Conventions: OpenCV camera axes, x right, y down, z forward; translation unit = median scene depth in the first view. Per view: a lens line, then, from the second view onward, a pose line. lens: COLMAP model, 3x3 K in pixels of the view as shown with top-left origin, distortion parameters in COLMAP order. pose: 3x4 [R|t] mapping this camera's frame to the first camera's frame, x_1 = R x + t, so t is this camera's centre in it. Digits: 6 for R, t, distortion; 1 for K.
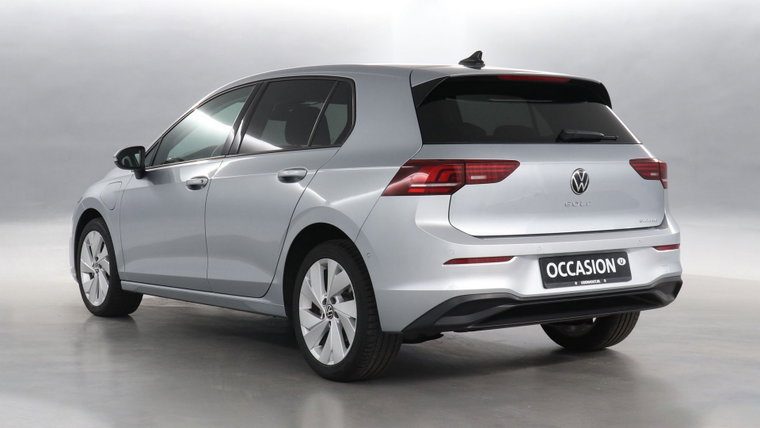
lens RADIAL K [[1228.9, 0, 380.0], [0, 1228.9, 214.0], [0, 0, 1]] dist [0.014669, -0.076830]
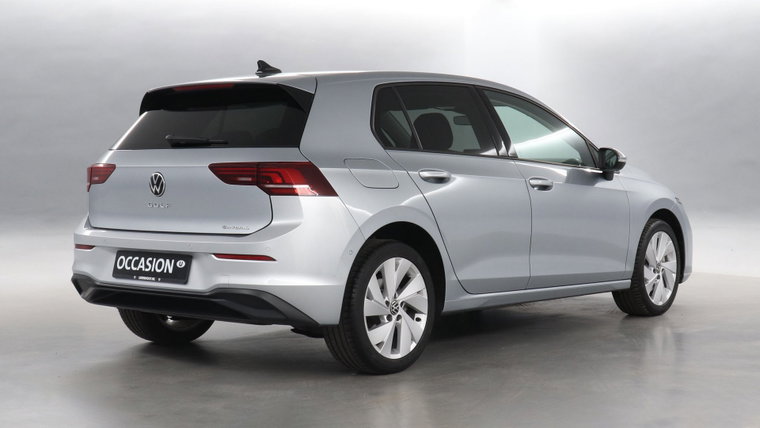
lens RADIAL K [[1228.9, 0, 380.0], [0, 1228.9, 214.0], [0, 0, 1]] dist [0.014669, -0.076830]
pose [[0.232368, 0.042788, -0.971686, 1.248317], [-0.039417, 0.998625, 0.034548, -0.045225], [0.971829, 0.030273, 0.233735, 0.941768]]
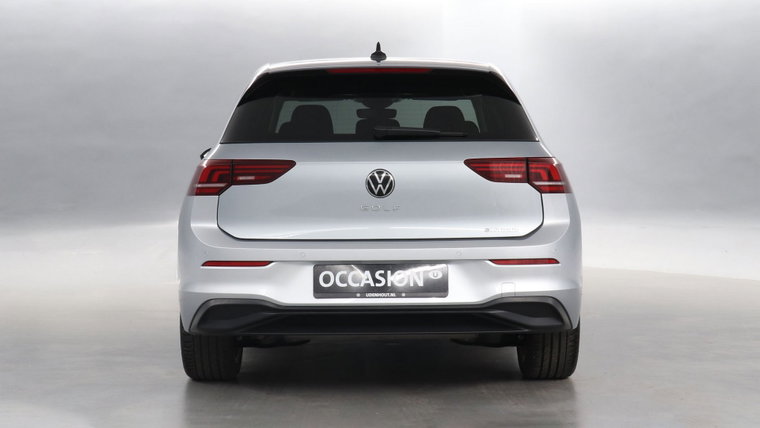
lens RADIAL K [[1228.9, 0, 380.0], [0, 1228.9, 214.0], [0, 0, 1]] dist [0.014669, -0.076830]
pose [[0.813135, 0.028486, -0.581377, 0.691282], [-0.023963, 0.999593, 0.015461, -0.018043], [0.581581, 0.001360, 0.813487, 0.264111]]
